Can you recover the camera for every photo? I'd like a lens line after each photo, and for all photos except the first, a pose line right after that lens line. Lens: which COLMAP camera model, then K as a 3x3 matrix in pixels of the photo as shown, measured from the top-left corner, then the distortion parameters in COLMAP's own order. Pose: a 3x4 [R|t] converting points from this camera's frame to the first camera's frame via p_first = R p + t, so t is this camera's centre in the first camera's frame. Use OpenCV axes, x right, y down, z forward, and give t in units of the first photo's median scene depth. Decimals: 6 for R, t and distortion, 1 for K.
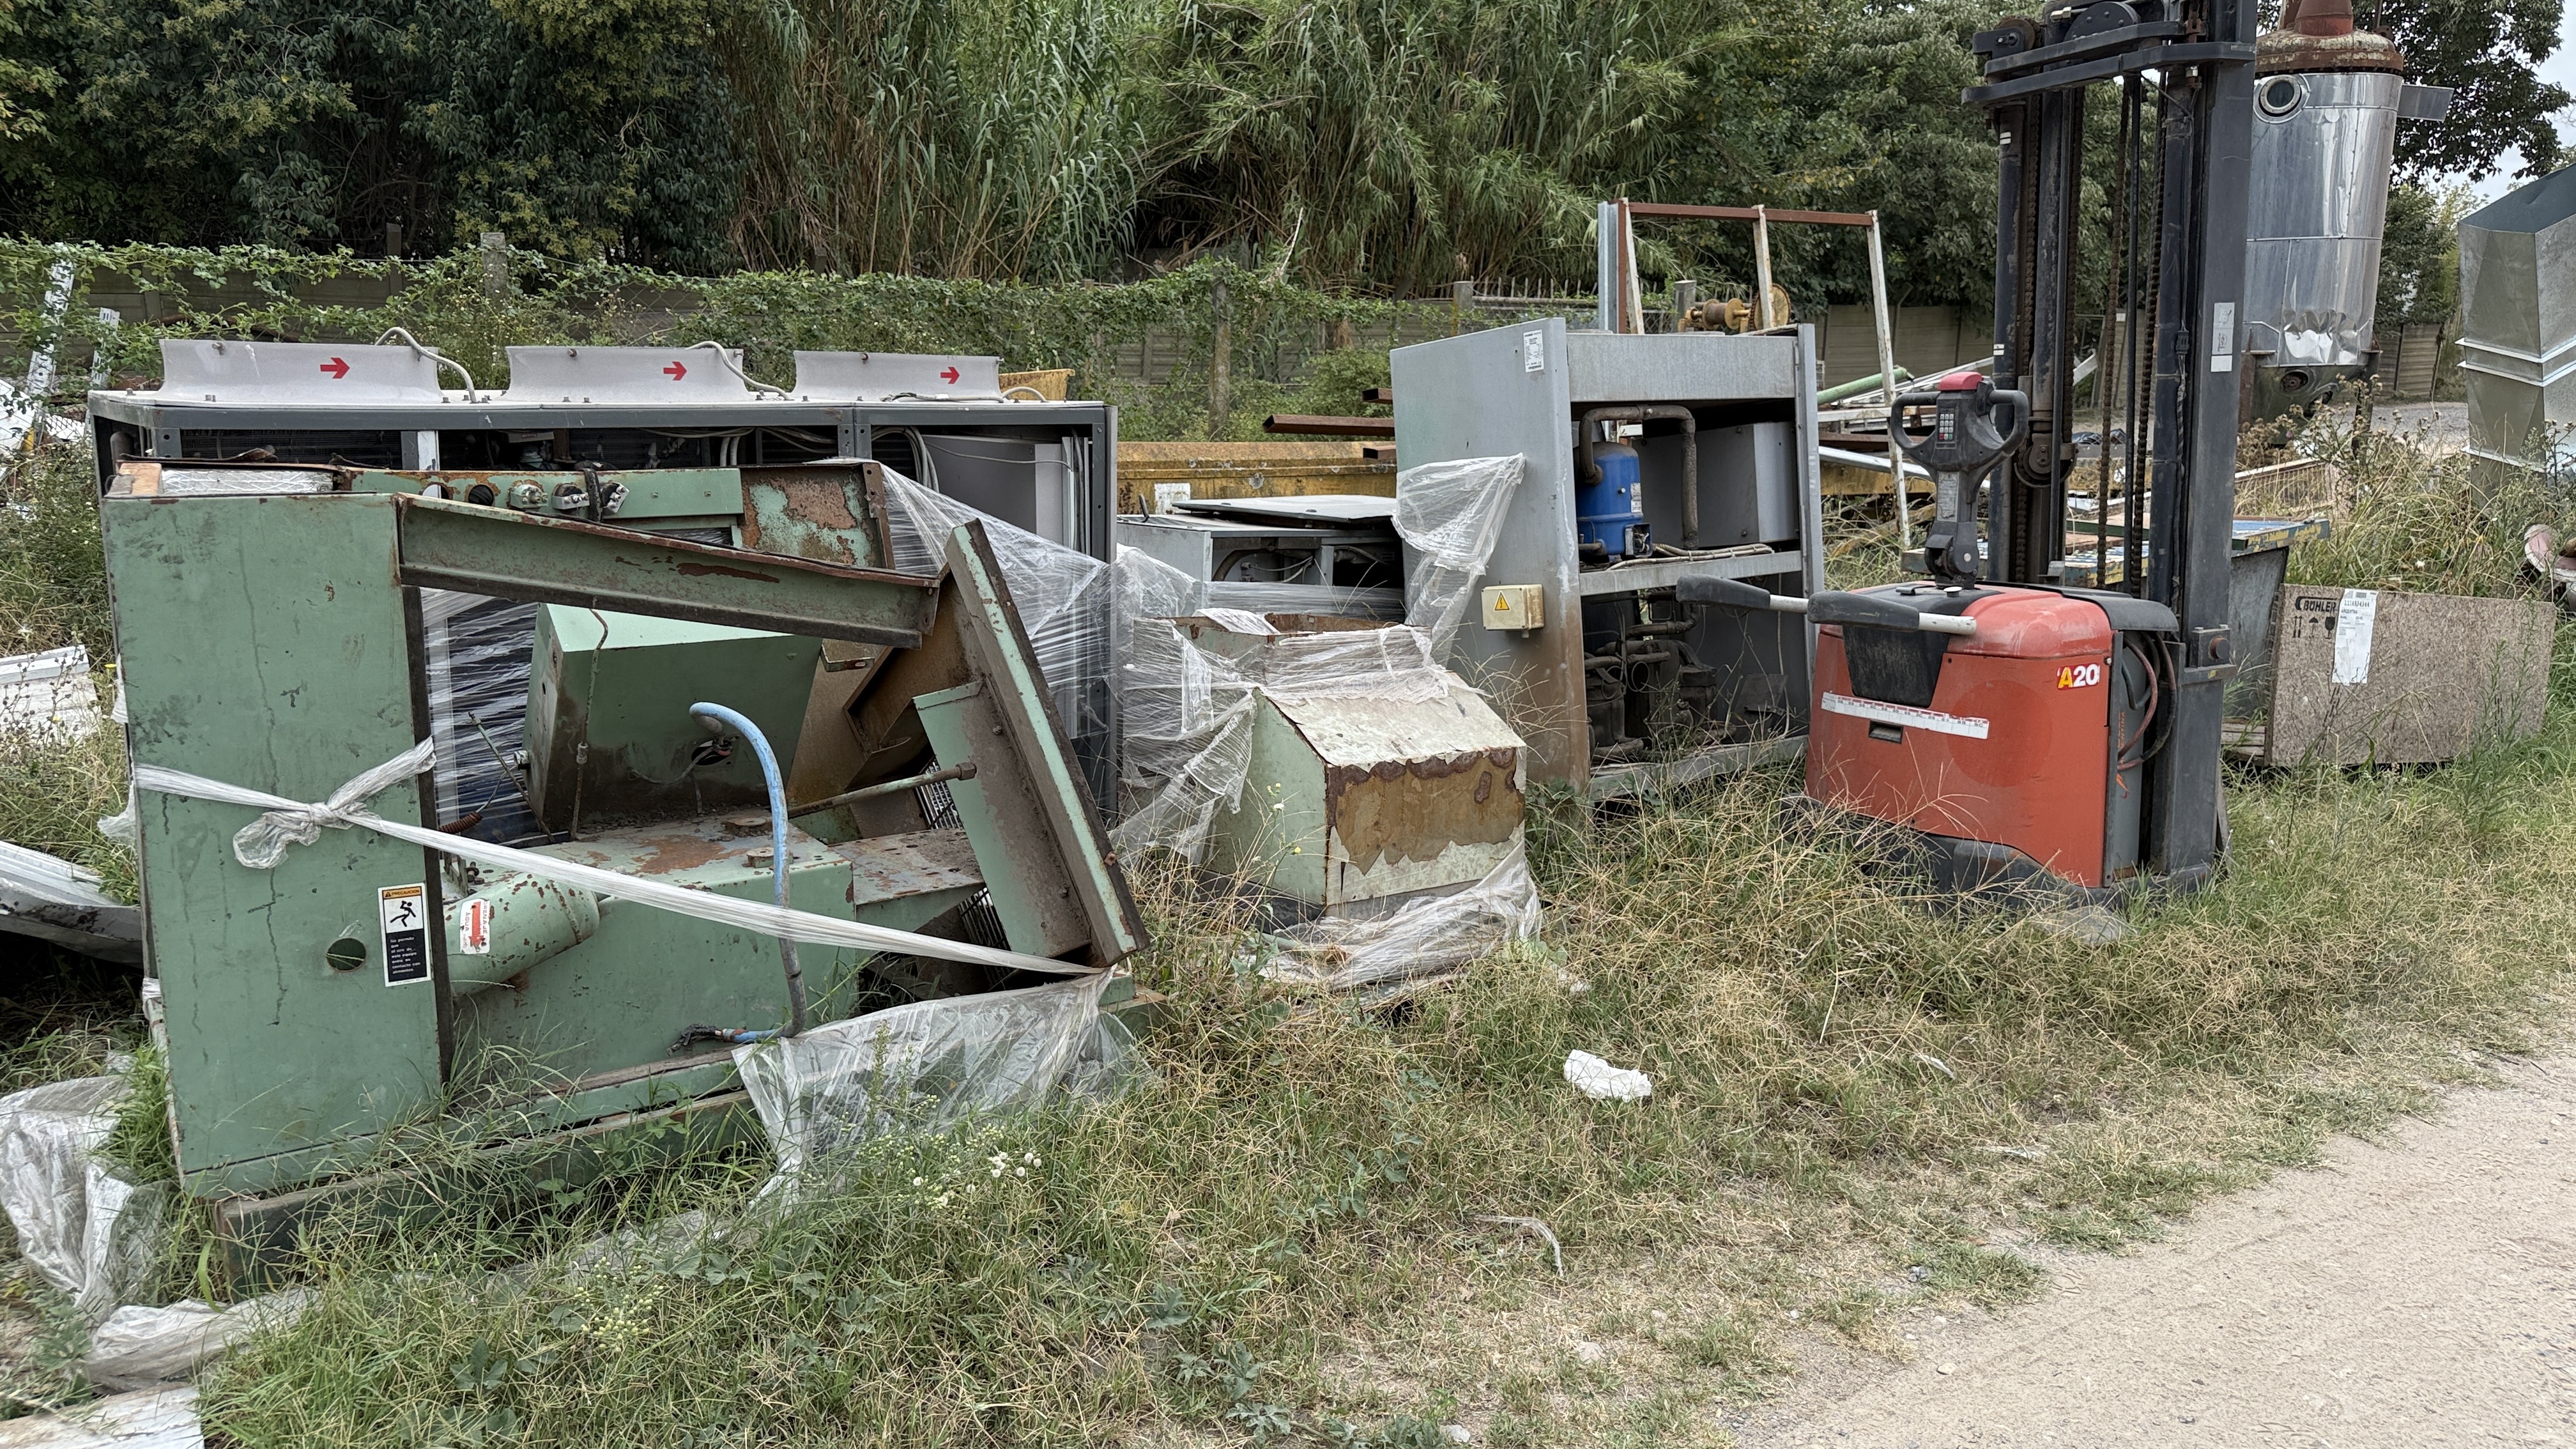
lens RADIAL K [[1796.6, 0, 1305.3], [0, 1796.6, 711.7], [0, 0, 1]] dist [0.119940, -0.176269]
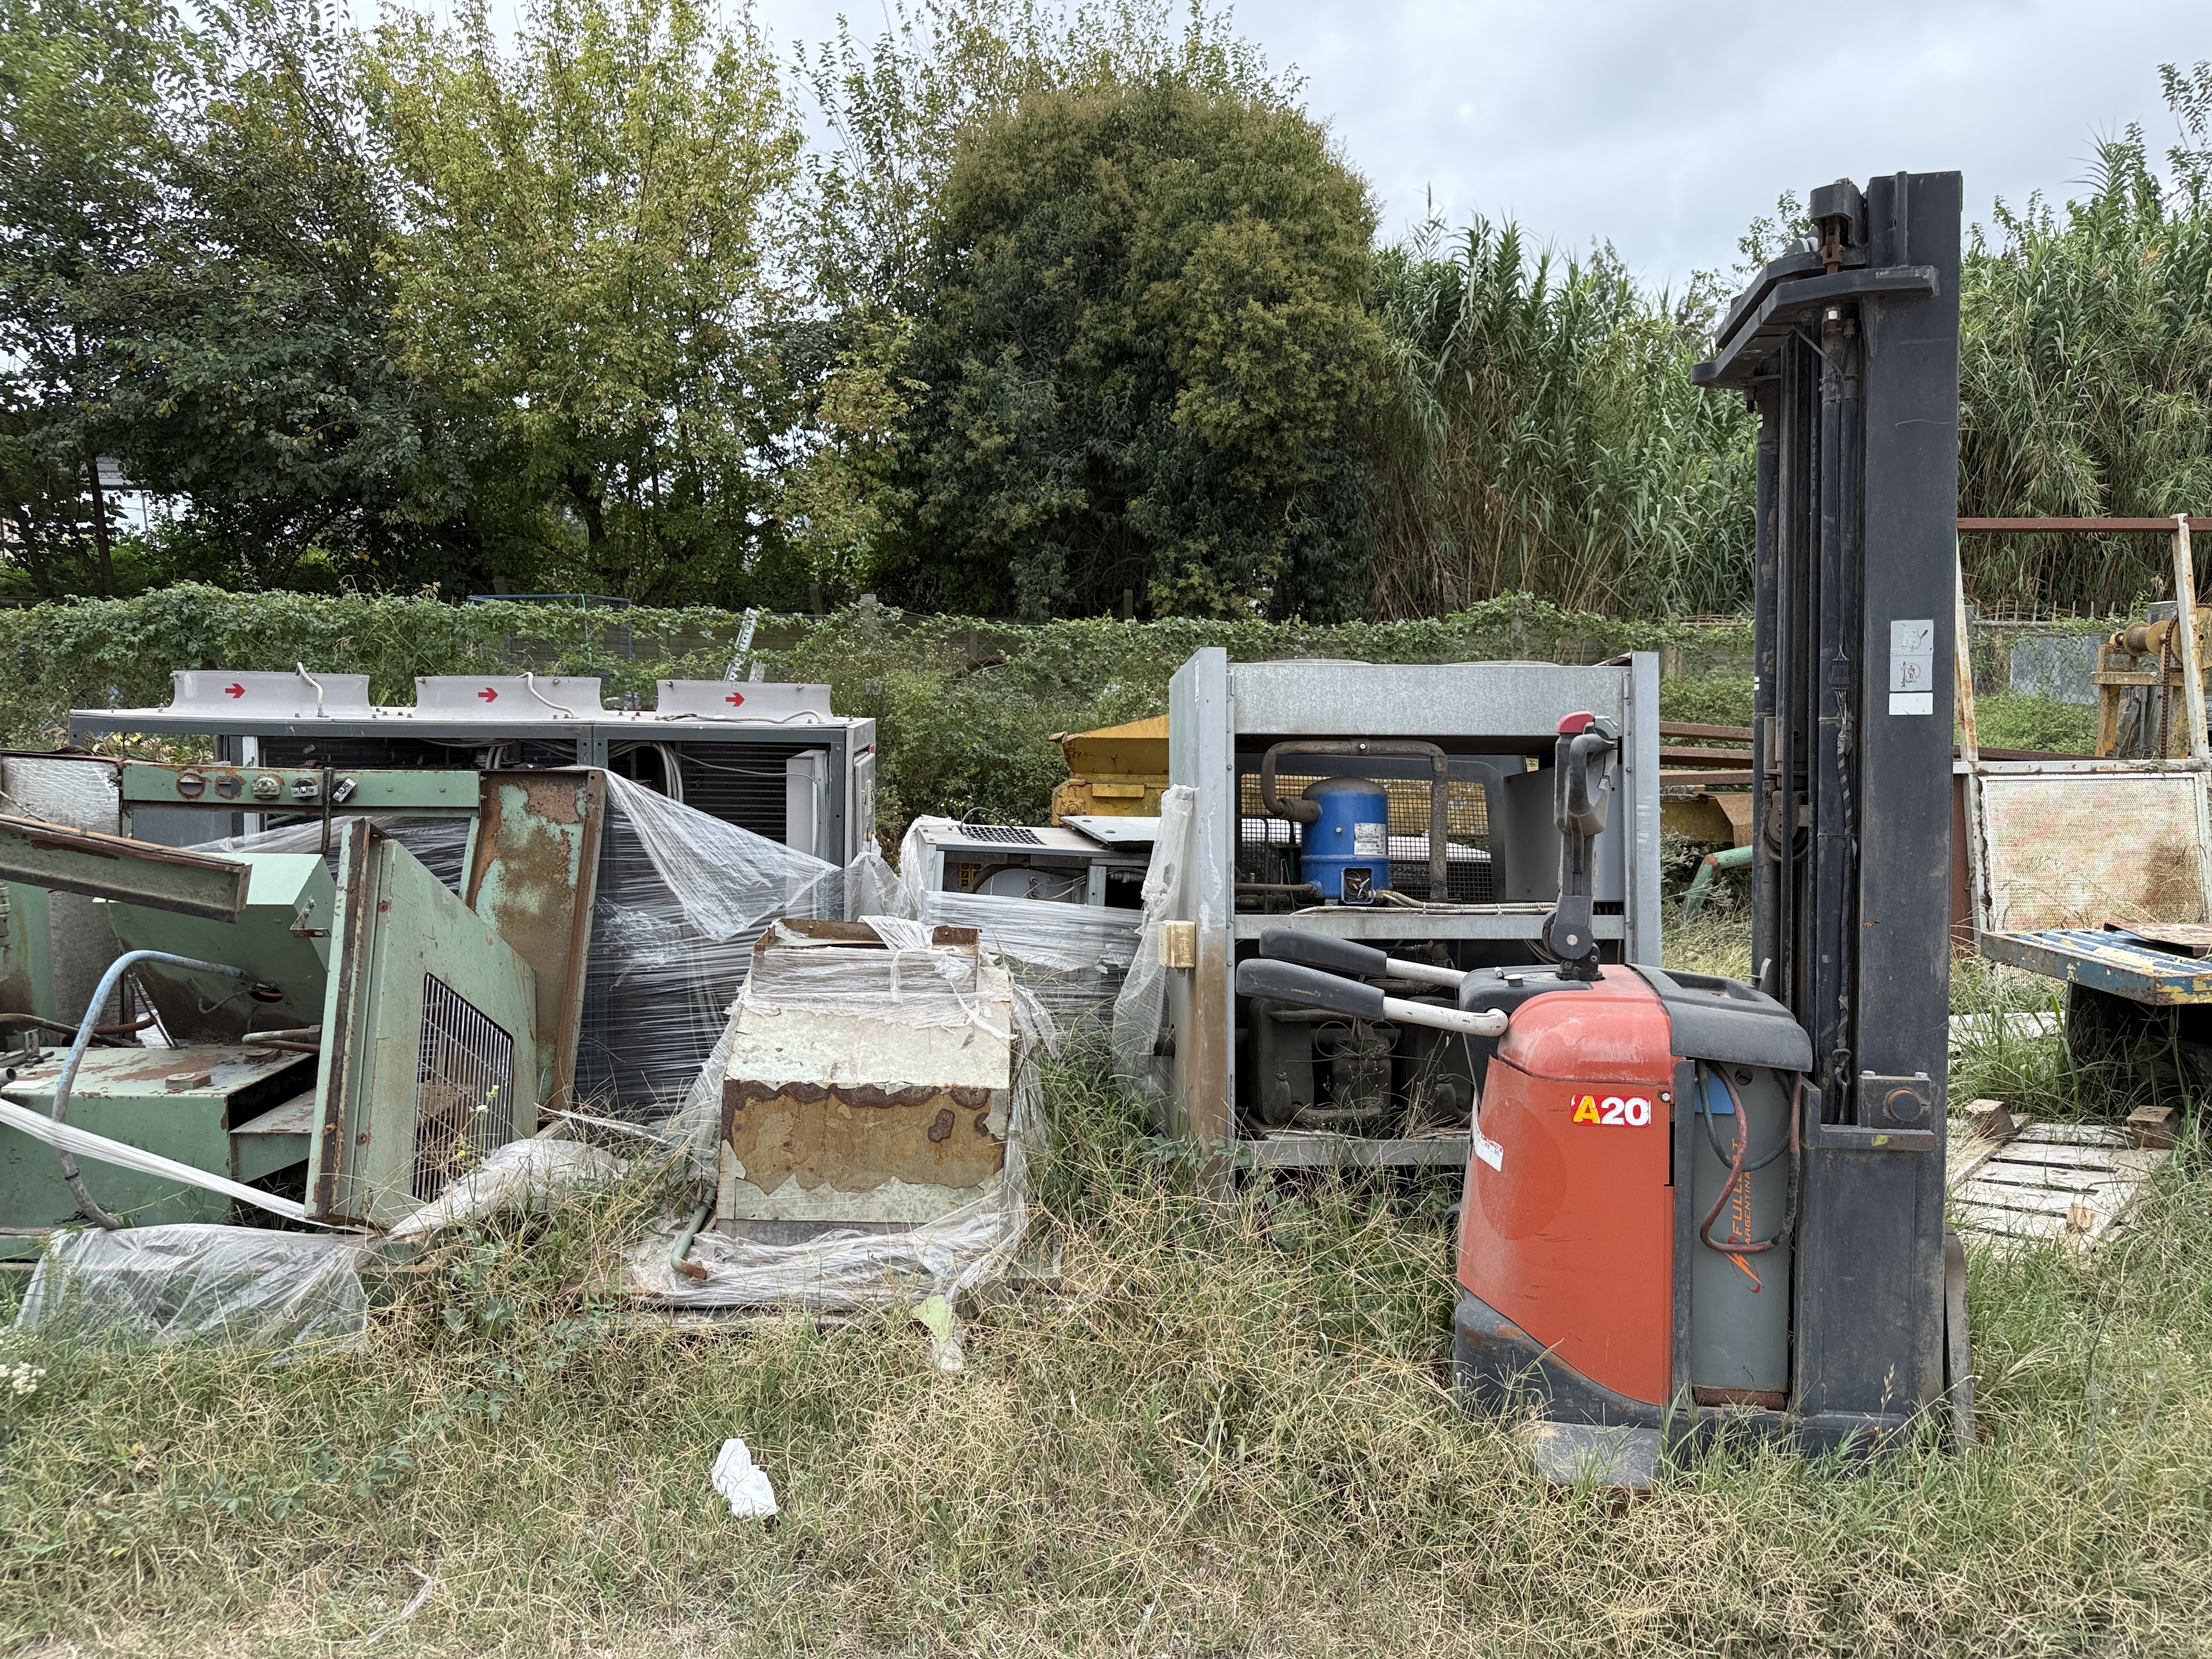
lens RADIAL K [[1553.4, 0, 1152.3], [0, 1553.4, 821.7], [0, 0, 1]] dist [0.251084, -0.454833]
pose [[0.819498, 0.054054, -0.570527, 0.633979], [-0.115008, 0.990801, -0.071323, -0.068693], [0.561424, 0.124064, 0.818176, 0.341224]]
